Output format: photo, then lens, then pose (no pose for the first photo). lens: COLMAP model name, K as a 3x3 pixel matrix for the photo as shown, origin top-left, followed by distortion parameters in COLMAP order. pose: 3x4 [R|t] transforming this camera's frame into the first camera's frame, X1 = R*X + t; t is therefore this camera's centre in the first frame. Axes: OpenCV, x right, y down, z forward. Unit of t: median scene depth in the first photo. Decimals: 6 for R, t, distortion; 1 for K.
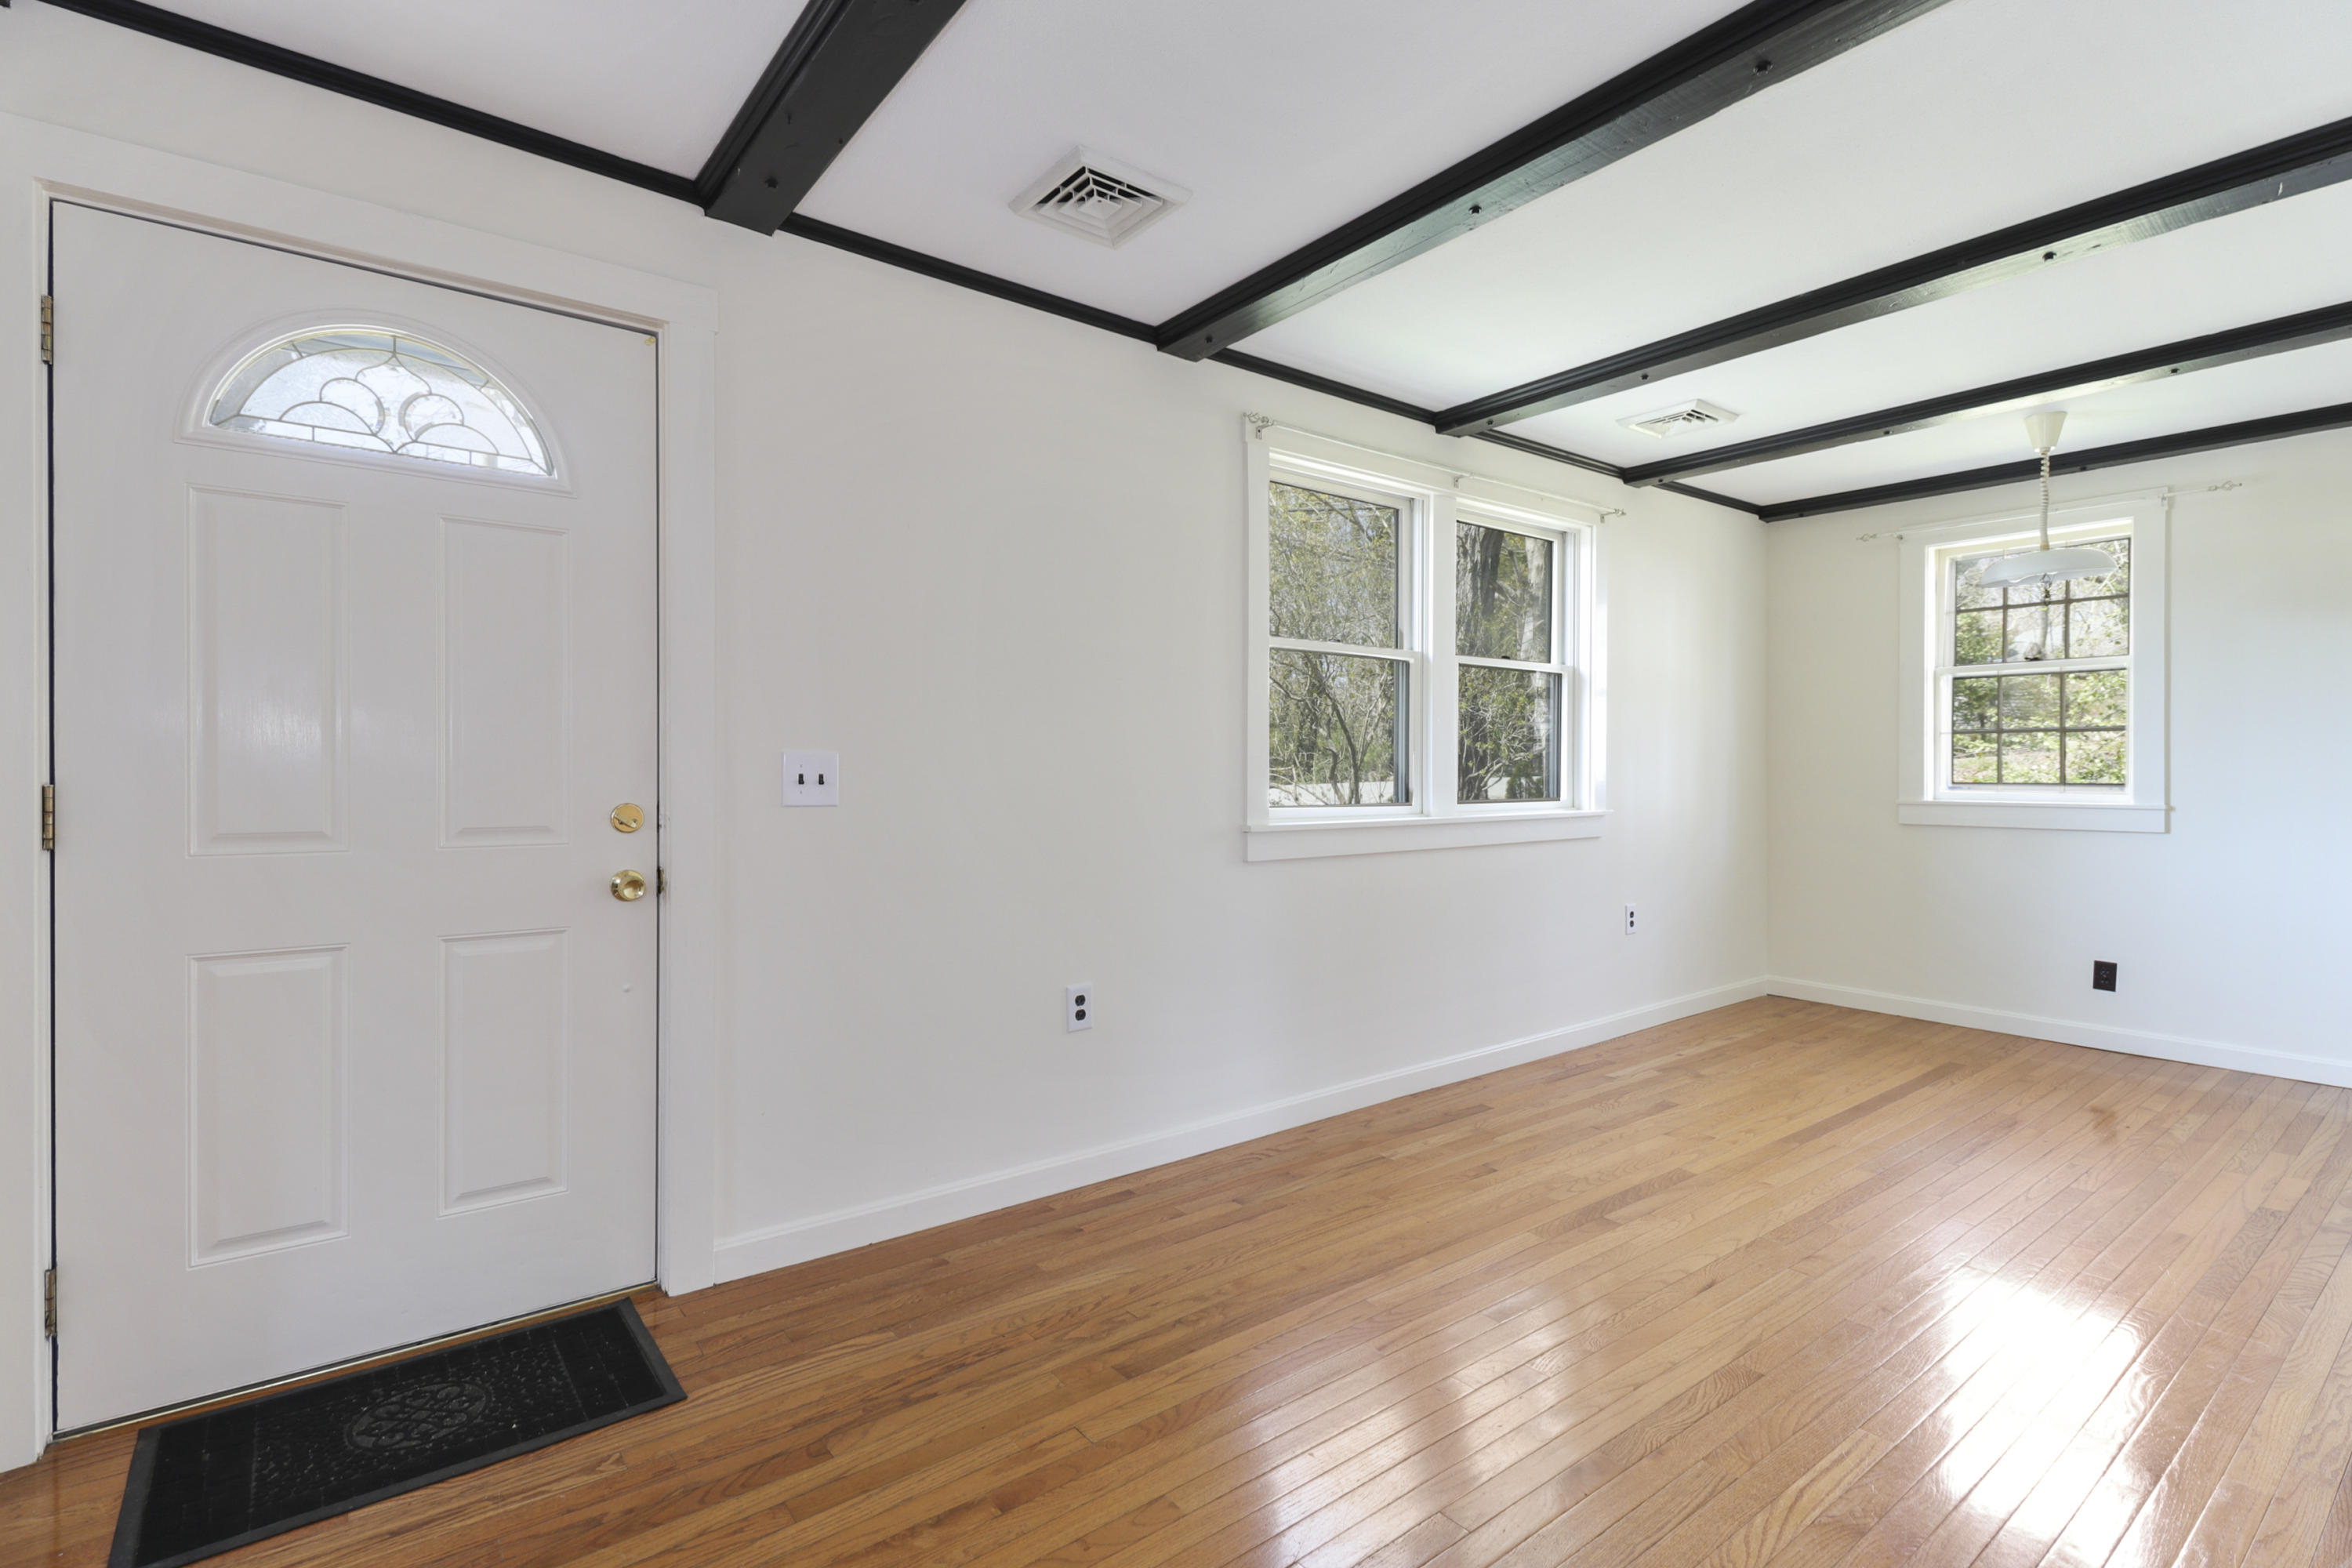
lens RADIAL K [[1082.8, 0, 1153.3], [0, 1082.8, 764.5], [0, 0, 1]] dist [0.008749, -0.000830]
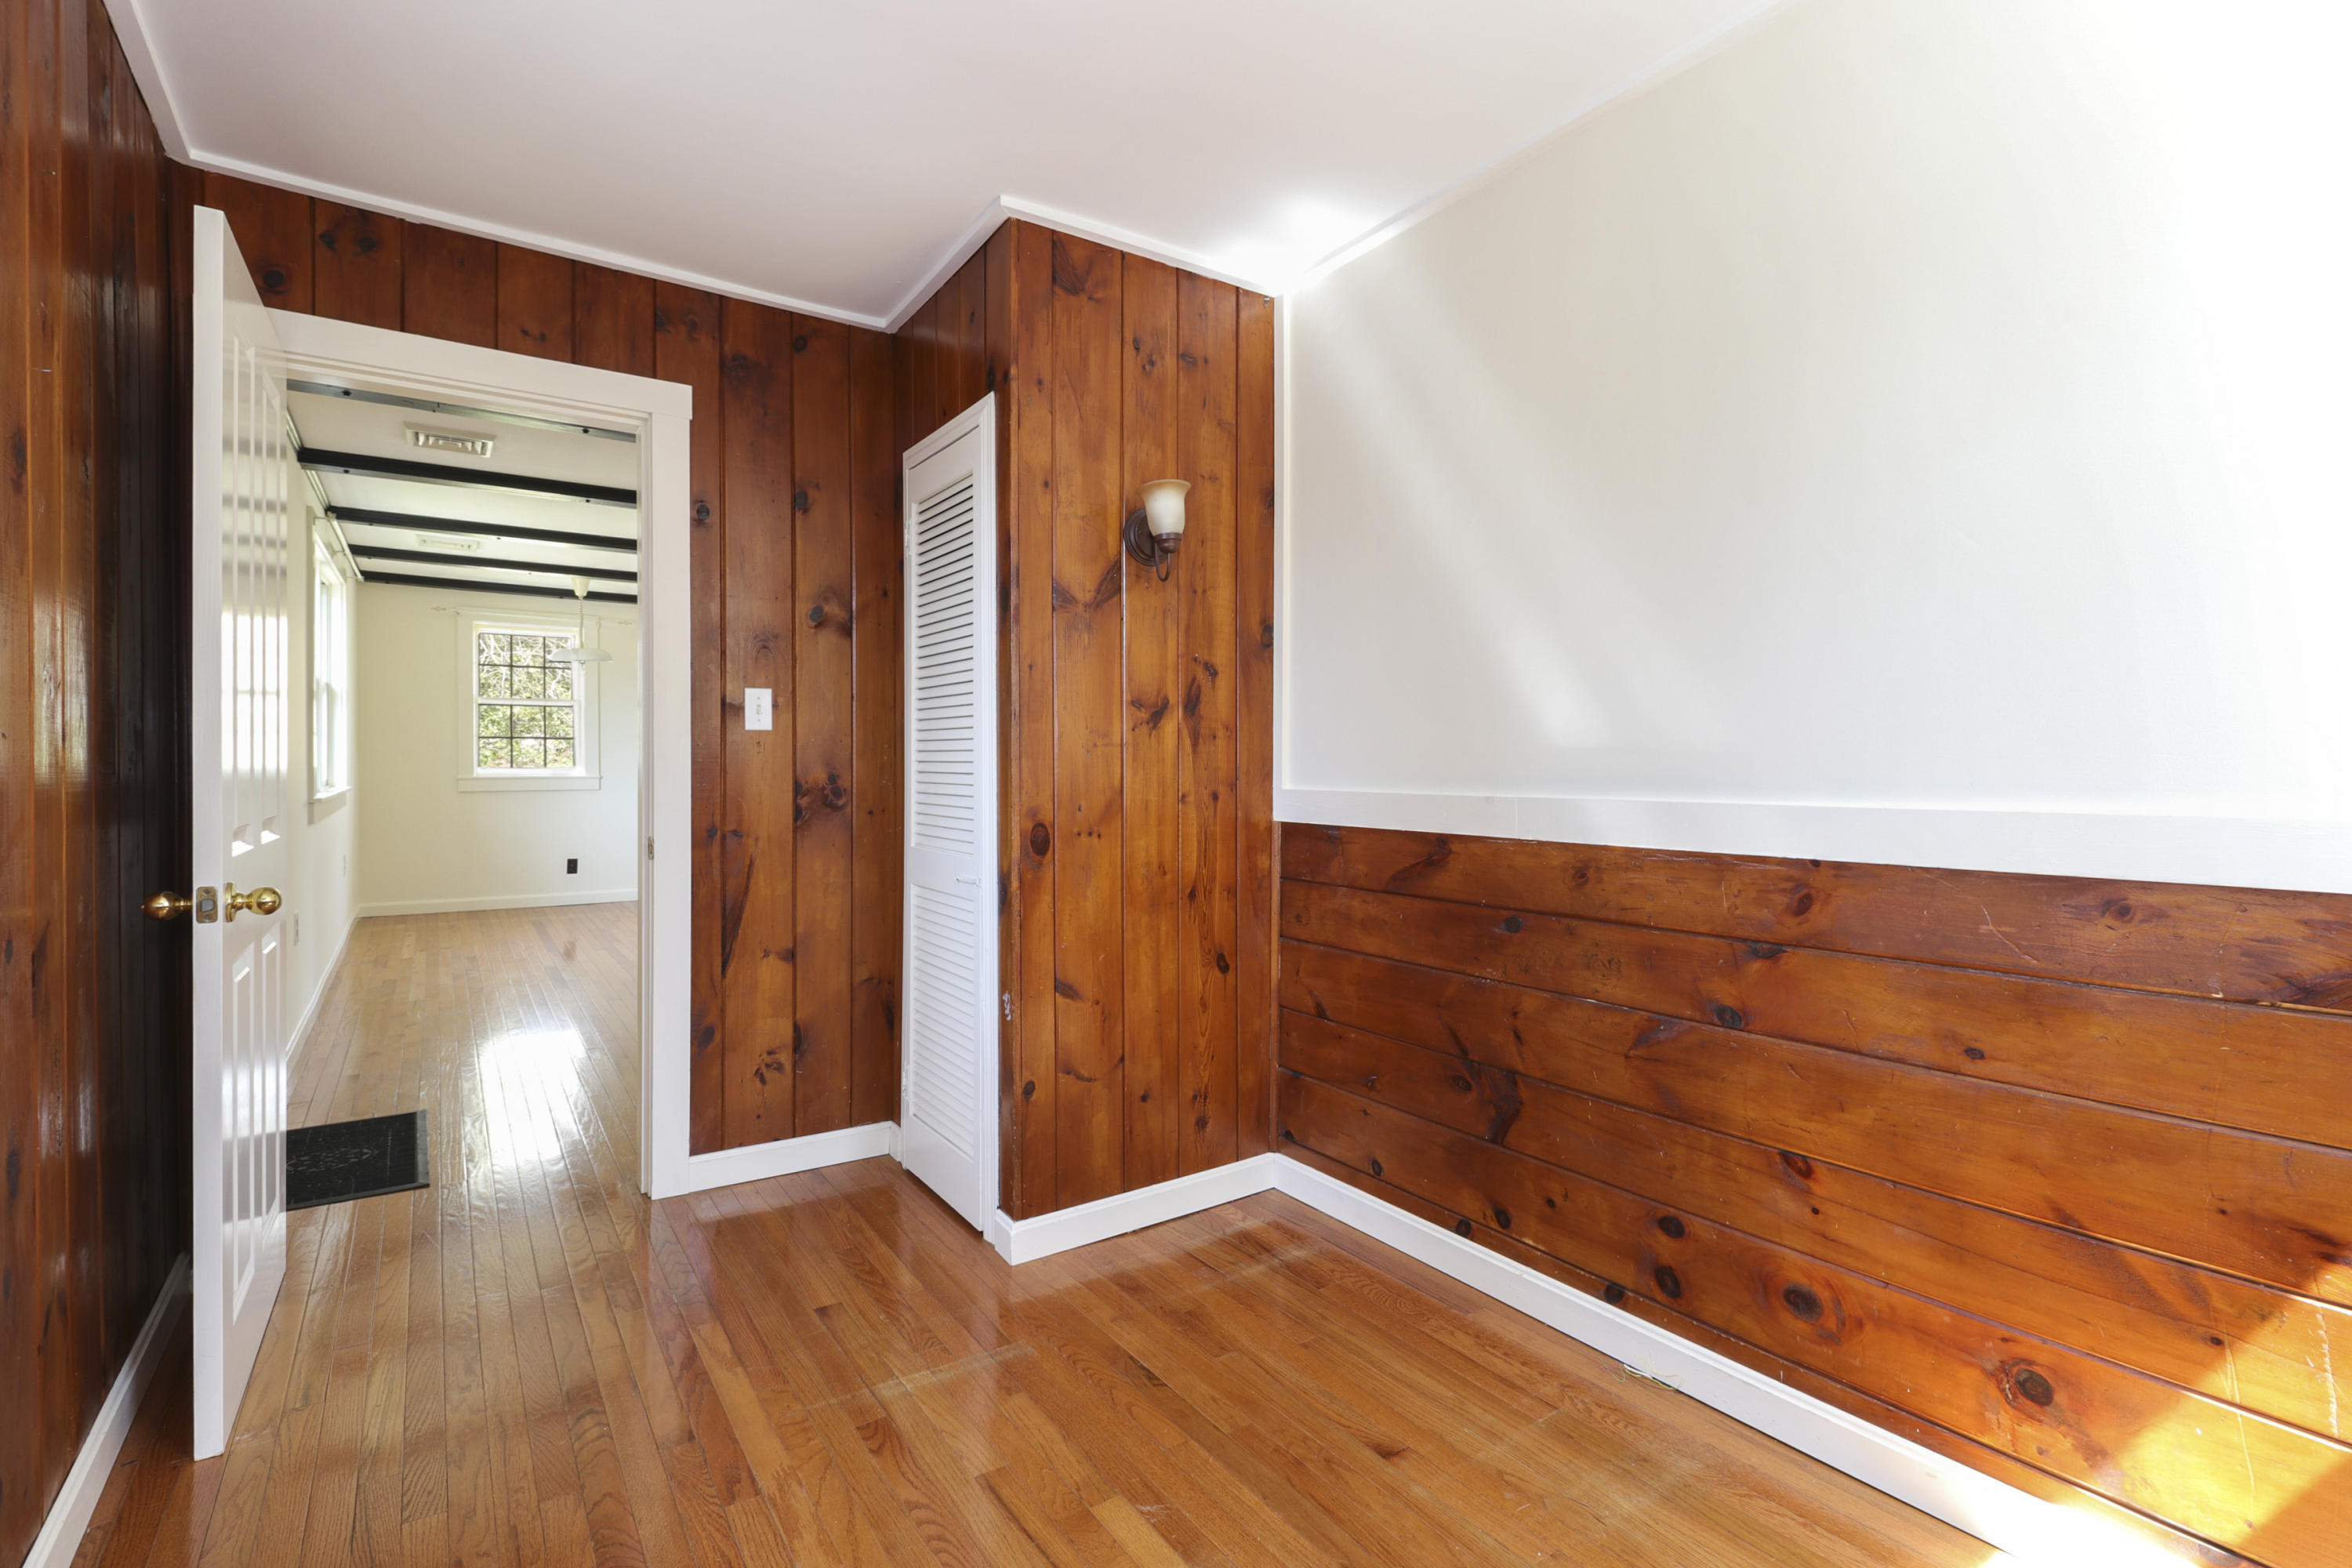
lens RADIAL K [[1081.2, 0, 1167.2], [0, 1081.2, 762.1], [0, 0, 1]] dist [0.003029, -0.000572]
pose [[0.043544, -0.004475, 0.999042, -1.064509], [-0.003419, 0.999983, 0.004628, 0.000179], [-0.999046, -0.003617, 0.043528, -0.131011]]
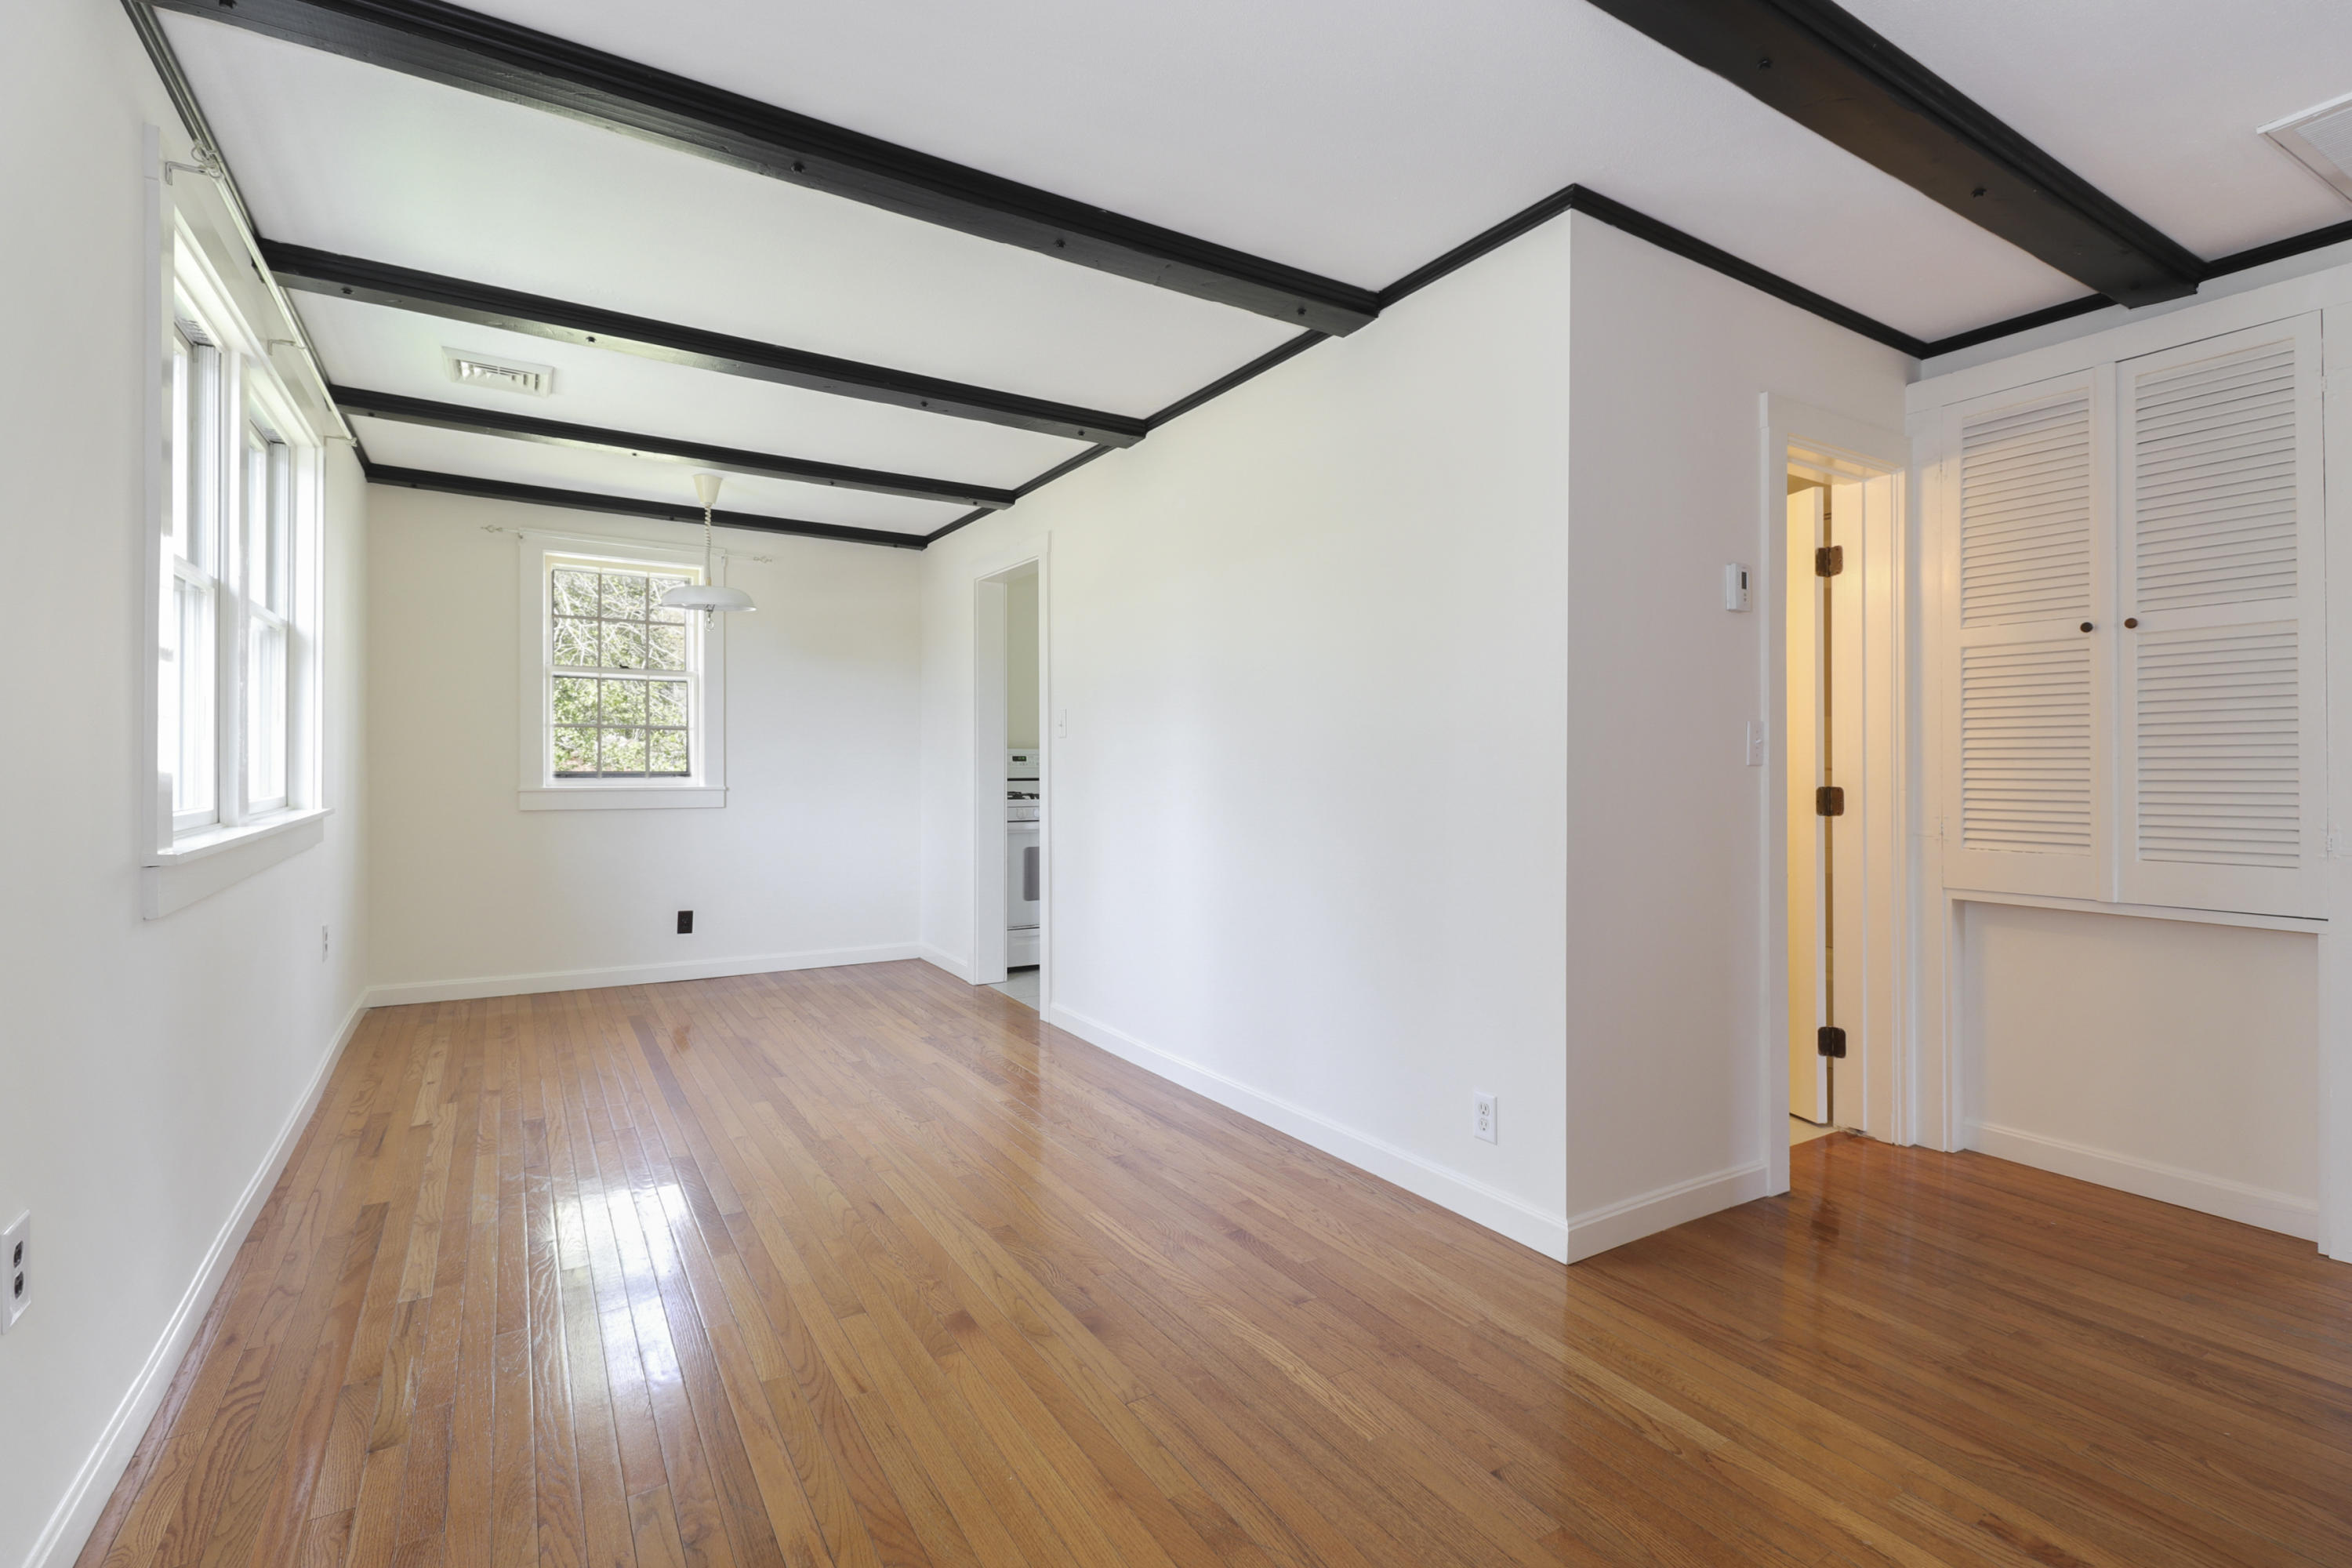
lens RADIAL K [[1081.2, 0, 1167.2], [0, 1081.2, 762.1], [0, 0, 1]] dist [0.003029, -0.000572]
pose [[0.088545, 0.001952, 0.996070, -0.368297], [-0.009738, 0.999952, -0.001094, 0.003502], [-0.996025, -0.009603, 0.088560, 0.362101]]
